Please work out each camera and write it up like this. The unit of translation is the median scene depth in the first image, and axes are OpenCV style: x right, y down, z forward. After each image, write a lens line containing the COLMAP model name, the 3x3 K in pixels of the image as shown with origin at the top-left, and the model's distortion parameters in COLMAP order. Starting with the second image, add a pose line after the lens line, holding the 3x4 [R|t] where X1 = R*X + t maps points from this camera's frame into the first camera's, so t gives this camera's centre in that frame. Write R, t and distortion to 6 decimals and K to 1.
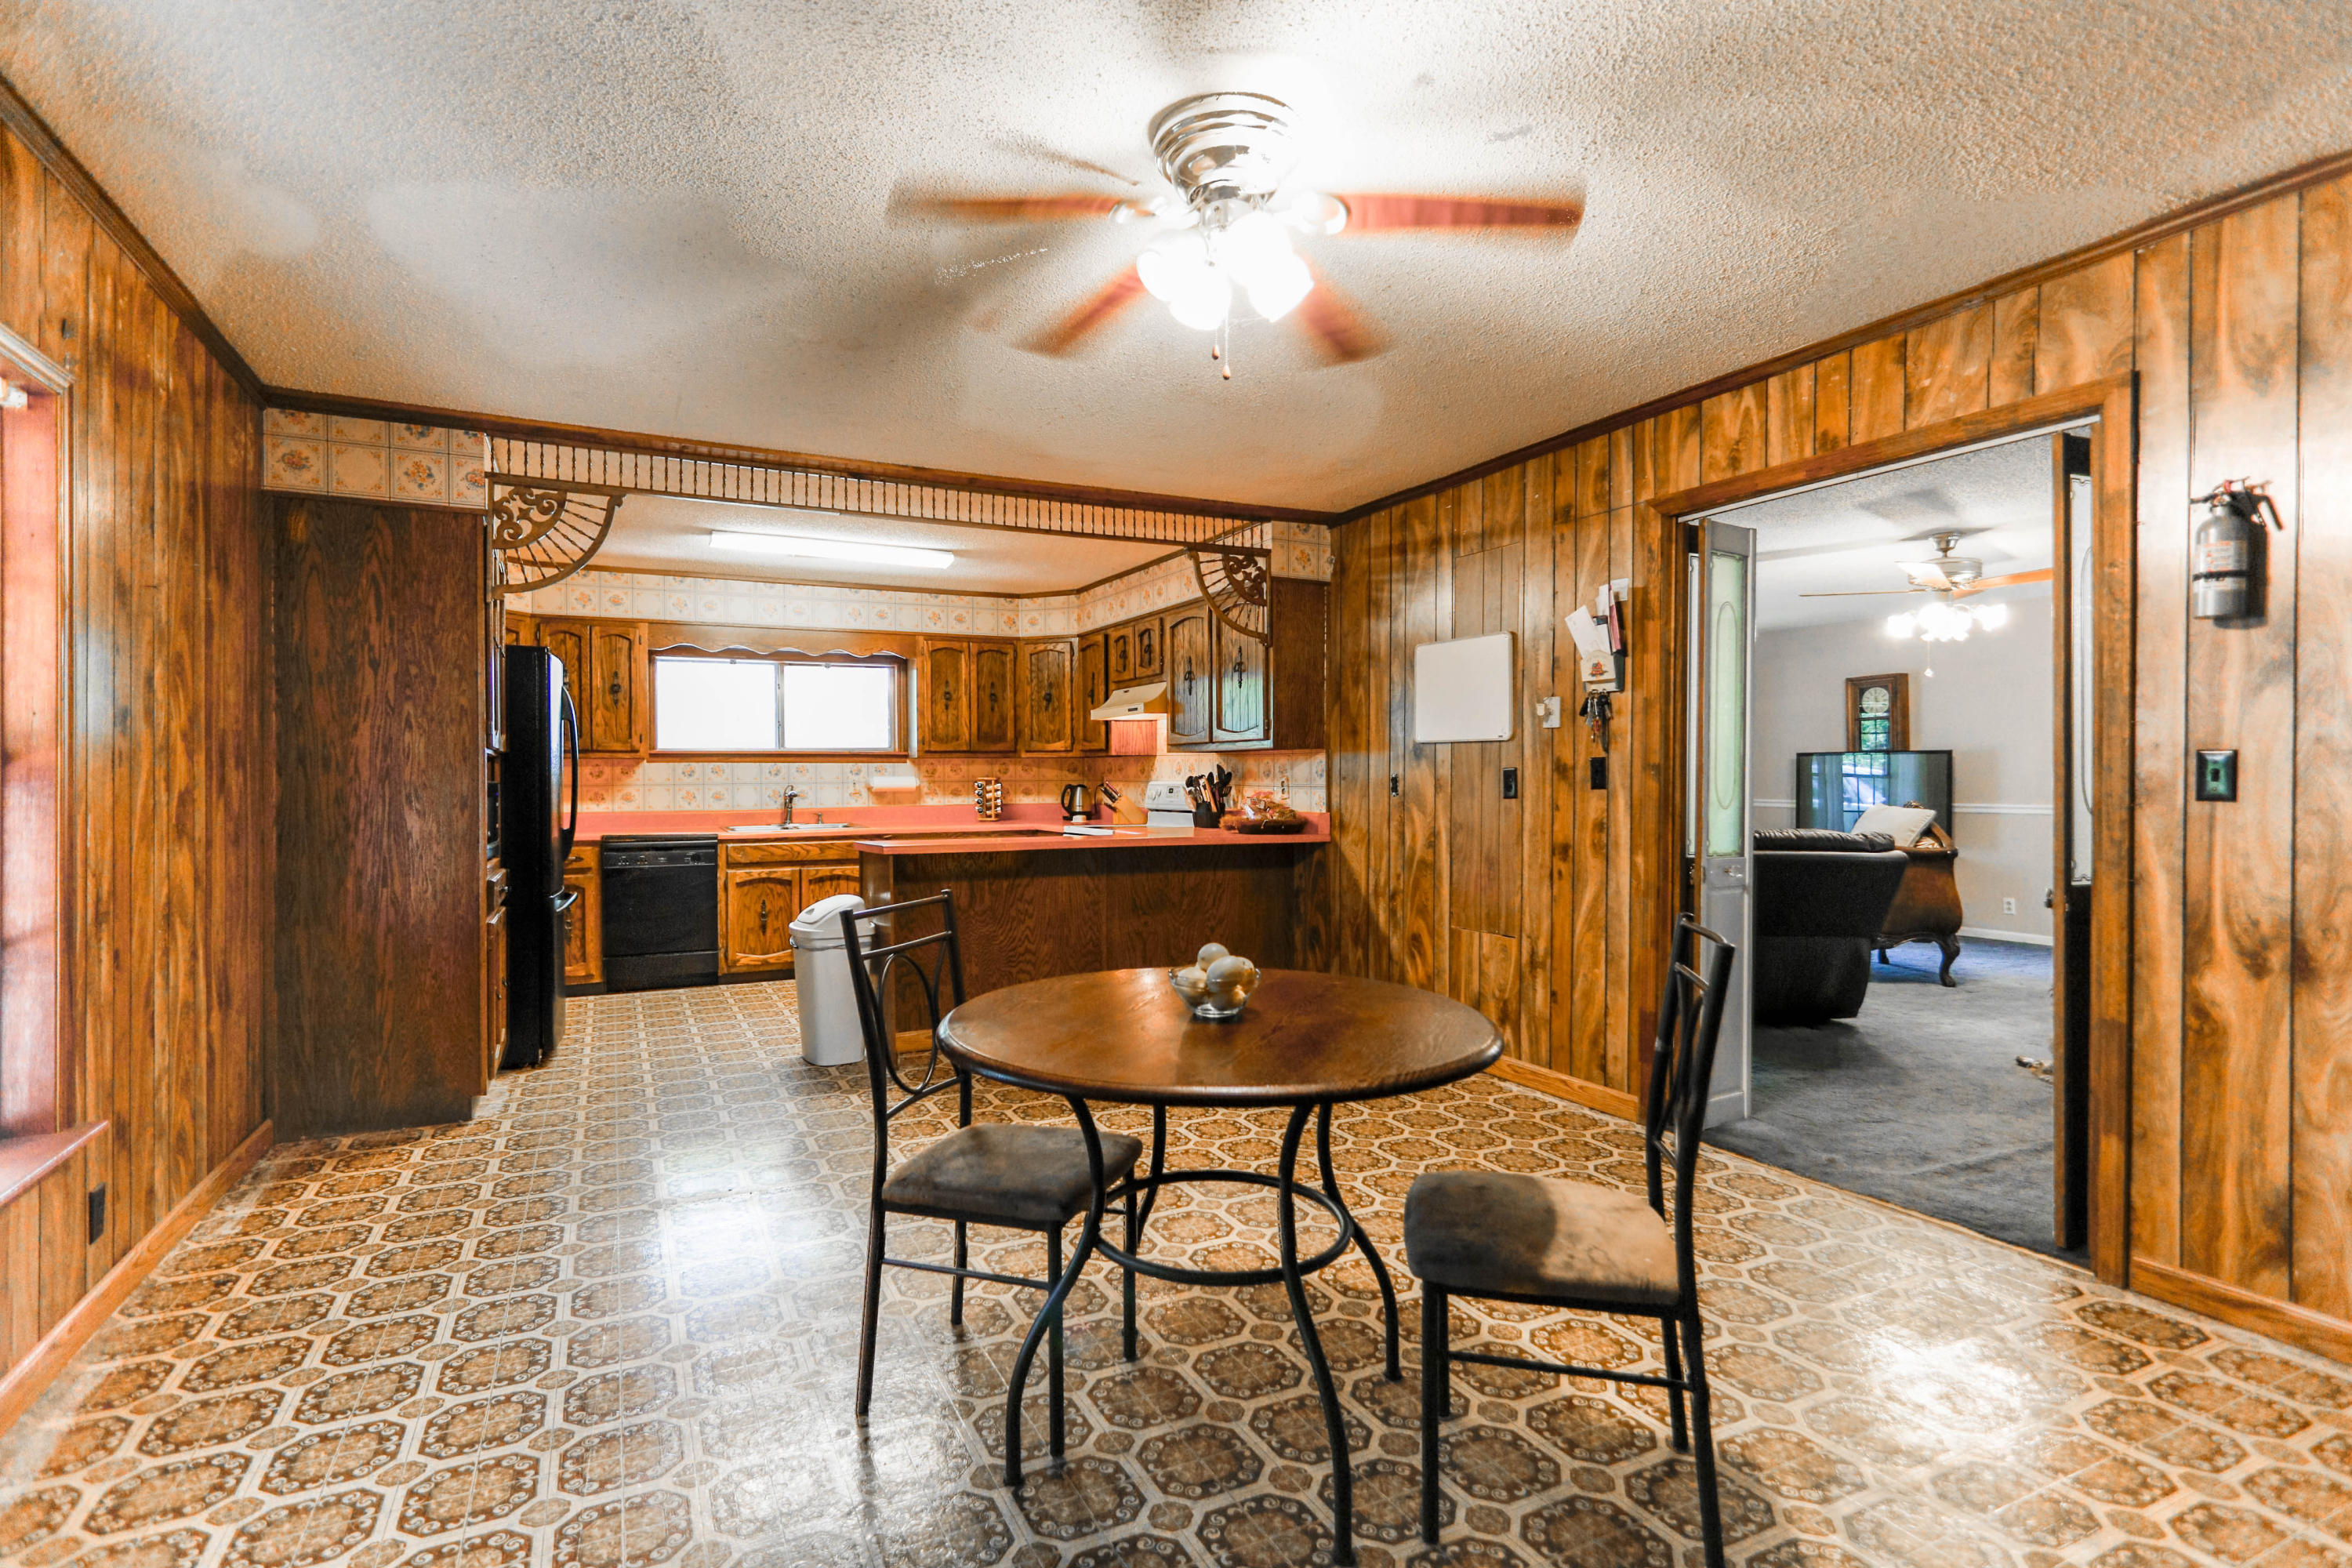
lens RADIAL K [[1118.3, 0, 1152.5], [0, 1118.3, 786.3], [0, 0, 1]] dist [0.001131, 0.000242]
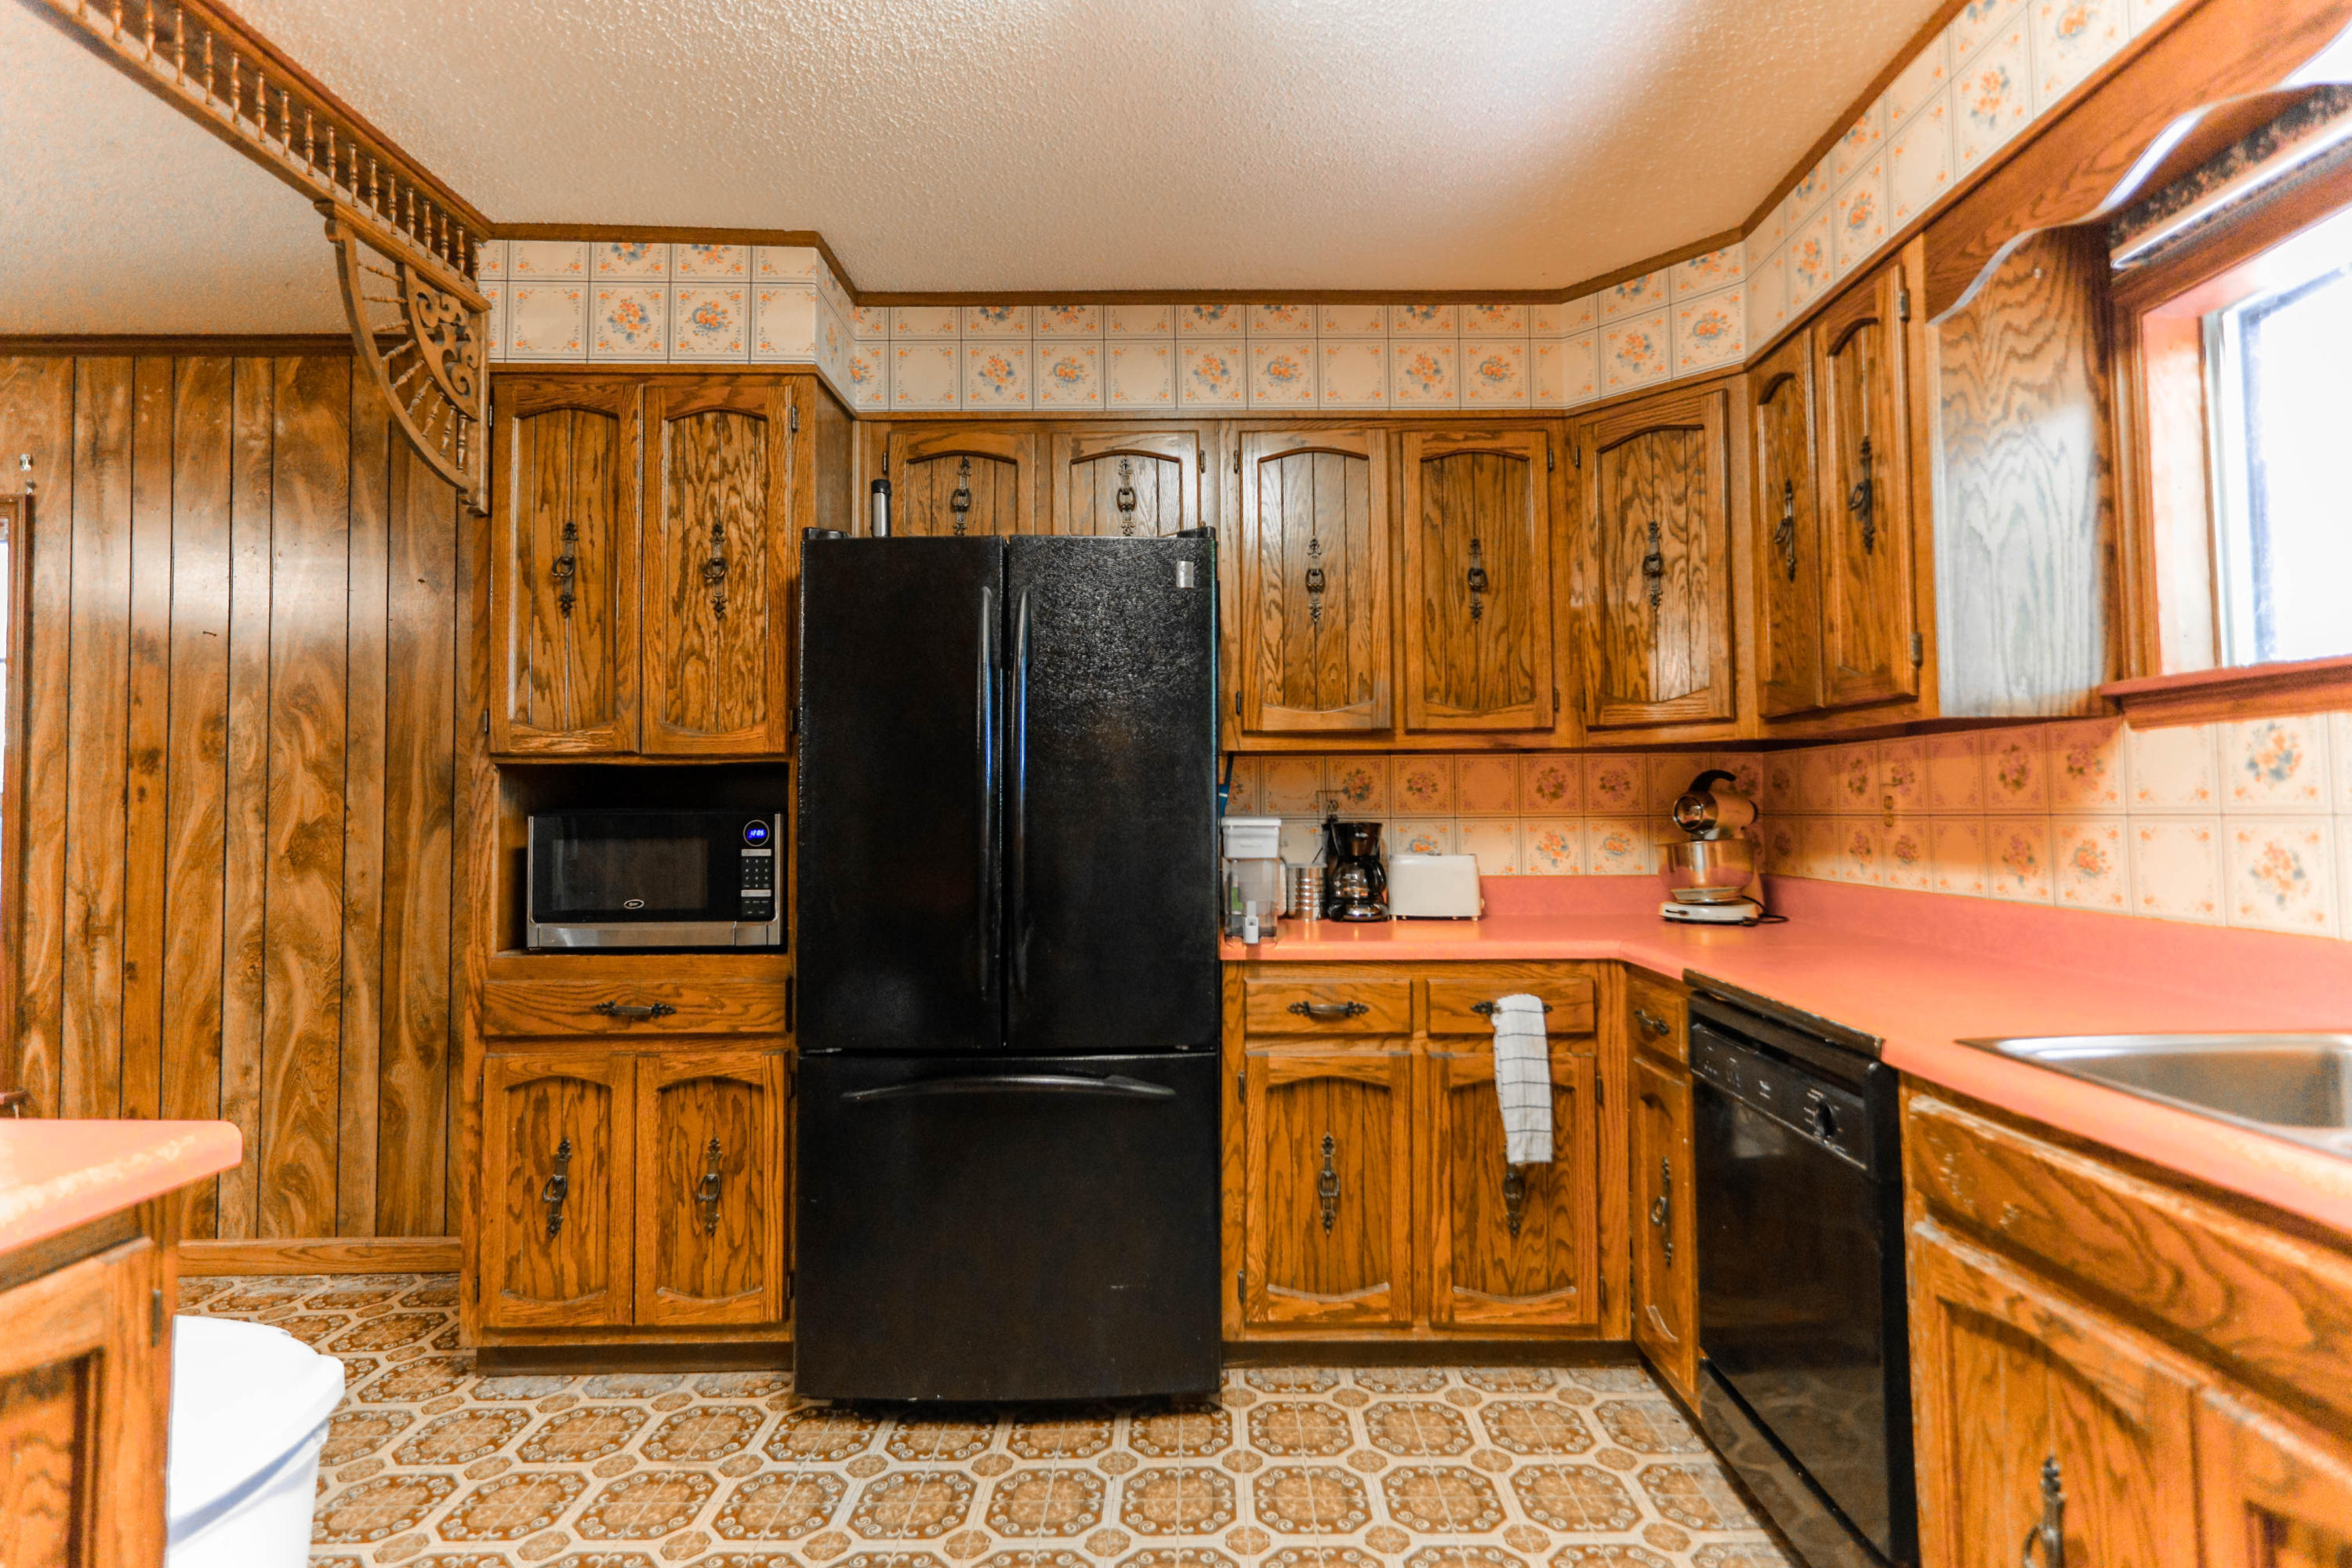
lens RADIAL K [[1170.9, 0, 1221.8], [0, 1170.9, 760.9], [0, 0, 1]] dist [0.000586, 0.000096]
pose [[-0.421756, -0.027744, -0.906285, -0.112928], [0.003312, 0.999478, -0.032139, -0.005693], [0.906703, -0.016556, -0.421444, 0.927770]]
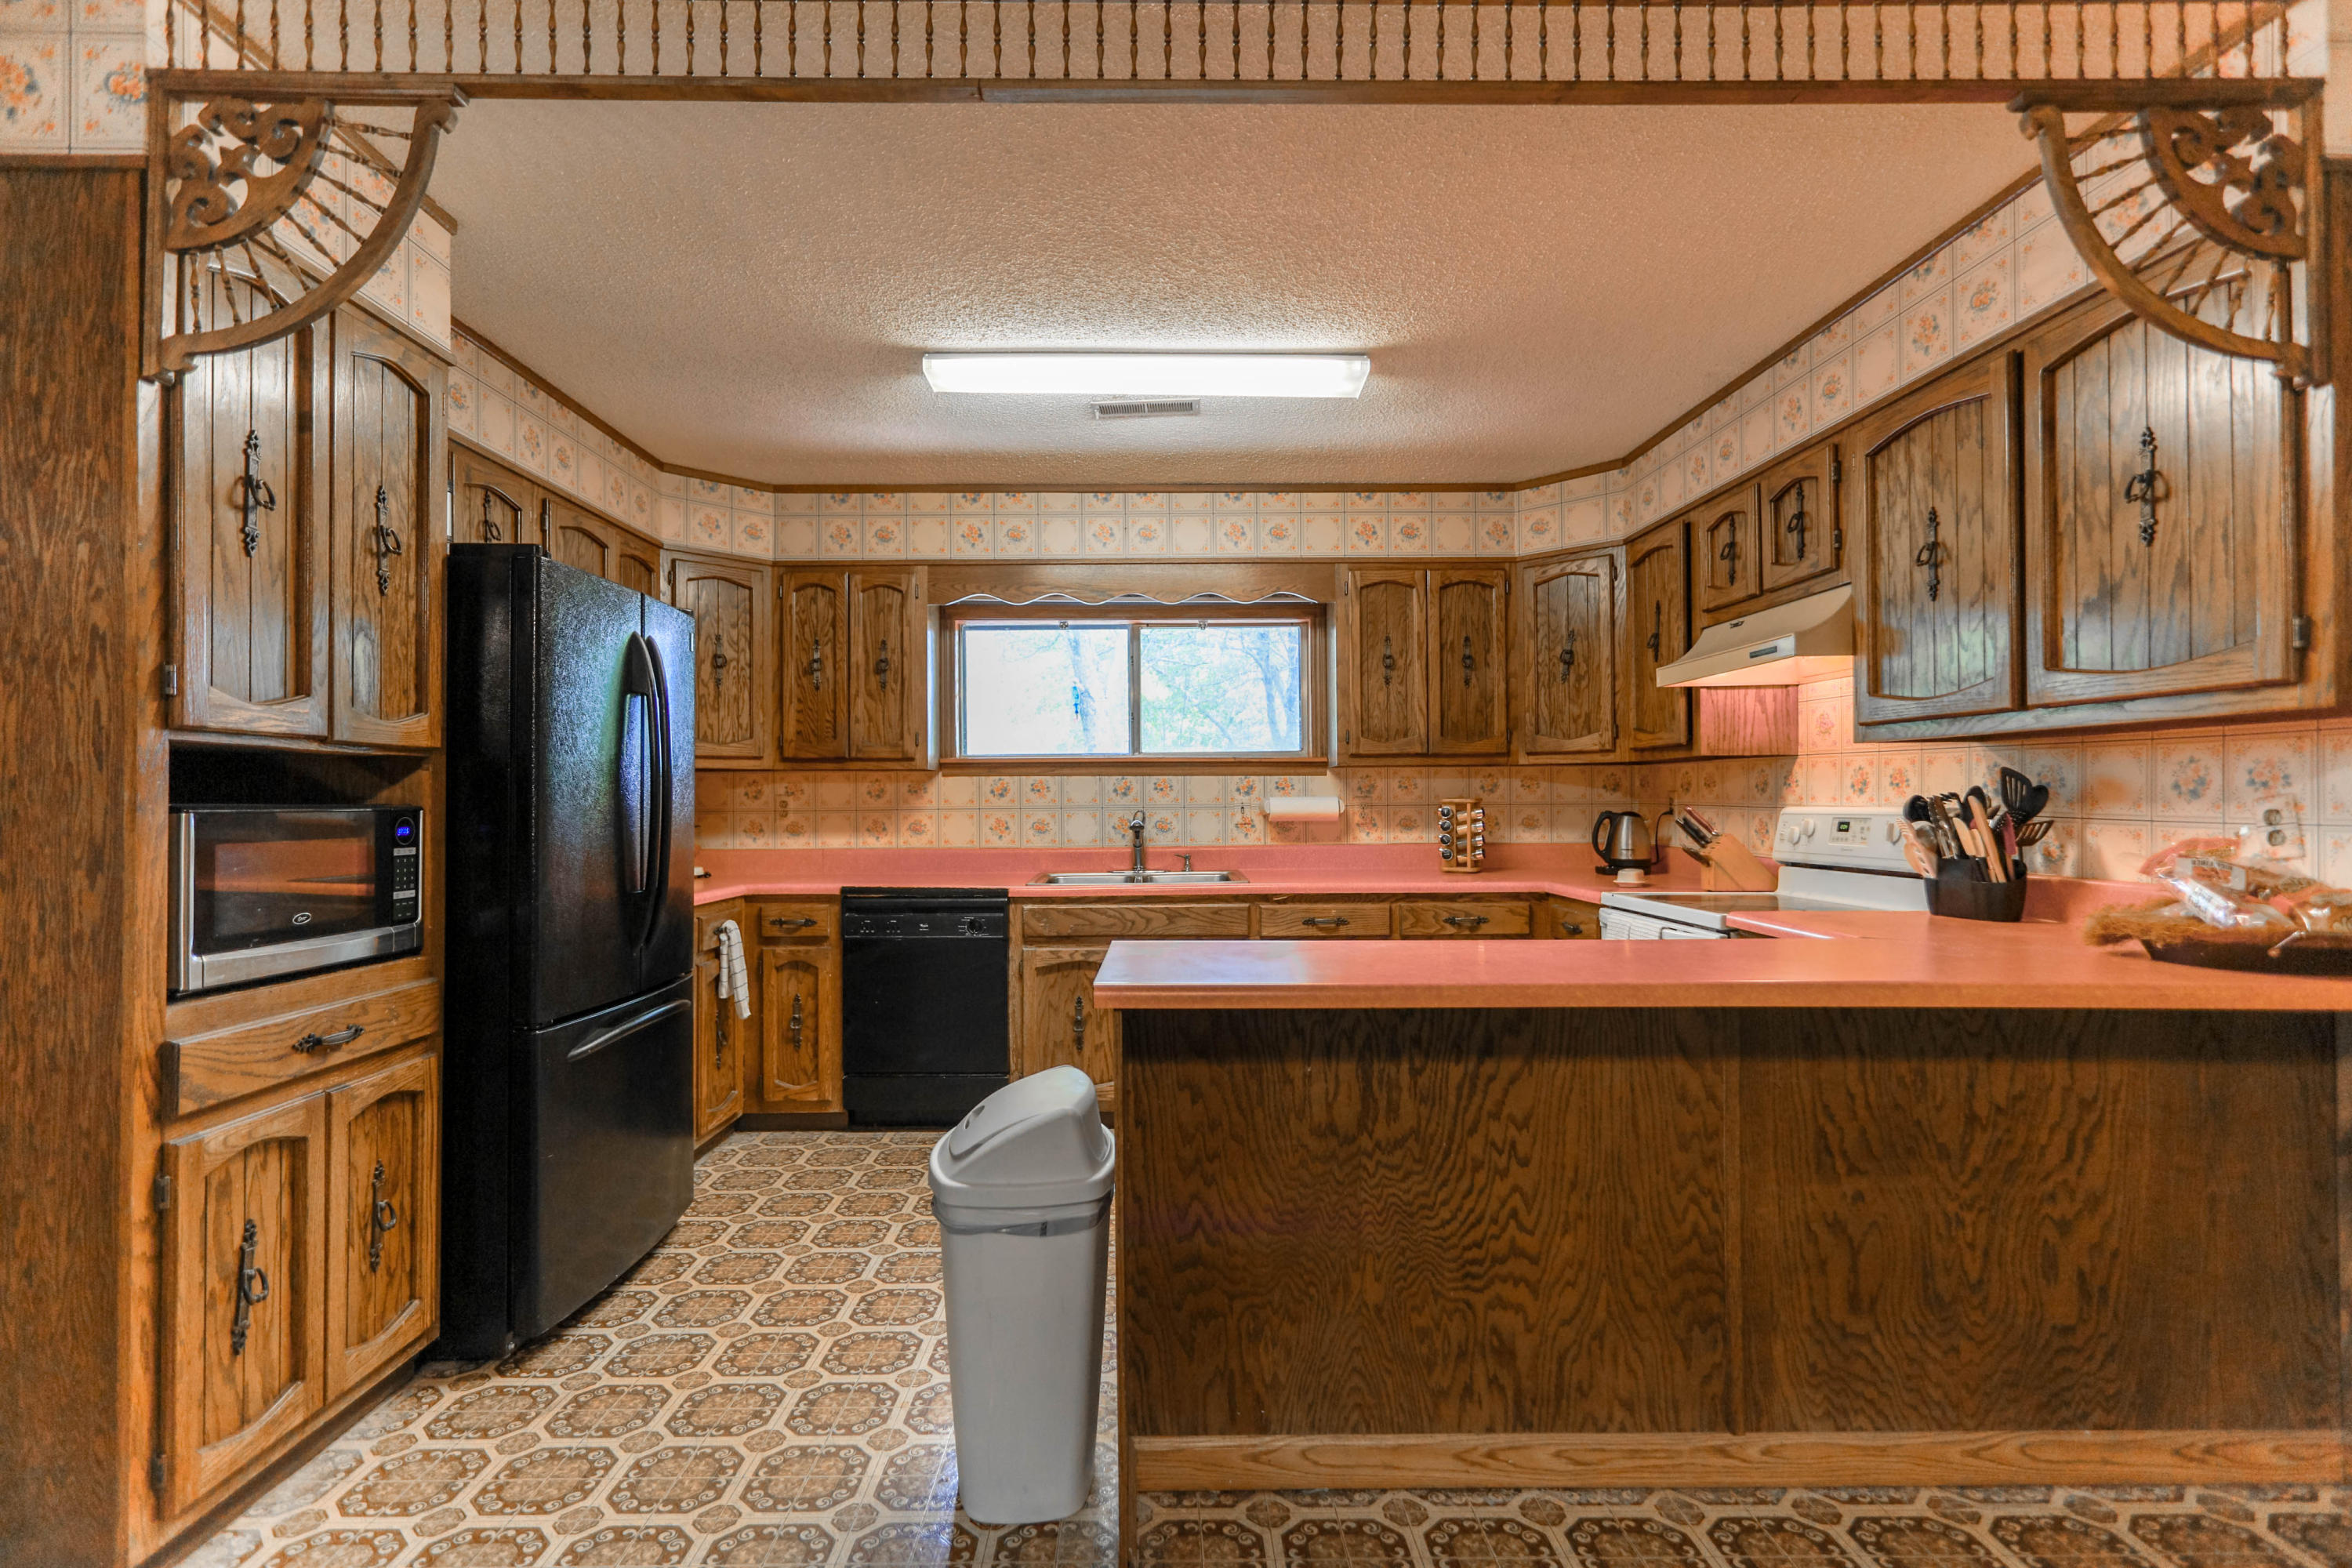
lens RADIAL K [[1118.3, 0, 1152.5], [0, 1118.3, 786.3], [0, 0, 1]] dist [0.001131, 0.000242]
pose [[0.902595, -0.003963, -0.430472, -0.043865], [-0.004114, 0.999833, -0.017832, -0.003567], [0.430471, 0.017866, 0.902428, 0.443850]]
